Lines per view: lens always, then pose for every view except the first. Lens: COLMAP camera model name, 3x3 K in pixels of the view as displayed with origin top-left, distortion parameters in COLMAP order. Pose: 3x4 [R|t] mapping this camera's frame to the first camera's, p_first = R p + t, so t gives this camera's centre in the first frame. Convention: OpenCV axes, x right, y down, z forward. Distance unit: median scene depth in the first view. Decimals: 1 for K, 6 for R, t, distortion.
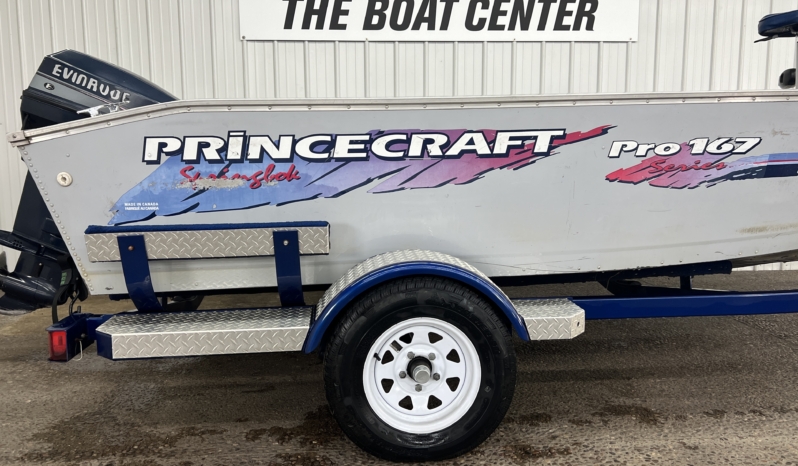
lens RADIAL K [[626.5, 0, 396.7], [0, 626.5, 227.1], [0, 0, 1]] dist [0.054336, -0.058266]
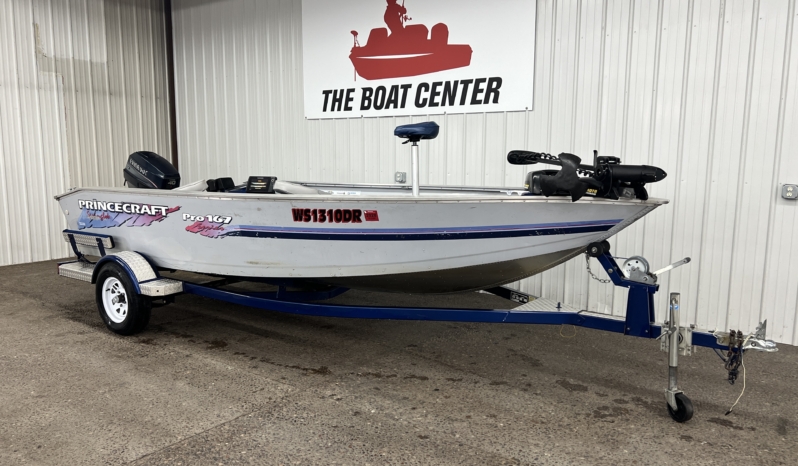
lens RADIAL K [[626.5, 0, 406.3], [0, 626.5, 240.1], [0, 0, 1]] dist [0.054336, -0.058266]
pose [[0.742026, 0.107771, -0.661651, 1.868053], [-0.082971, 0.994169, 0.068882, -0.202376], [0.665216, 0.003785, 0.746641, -0.096695]]
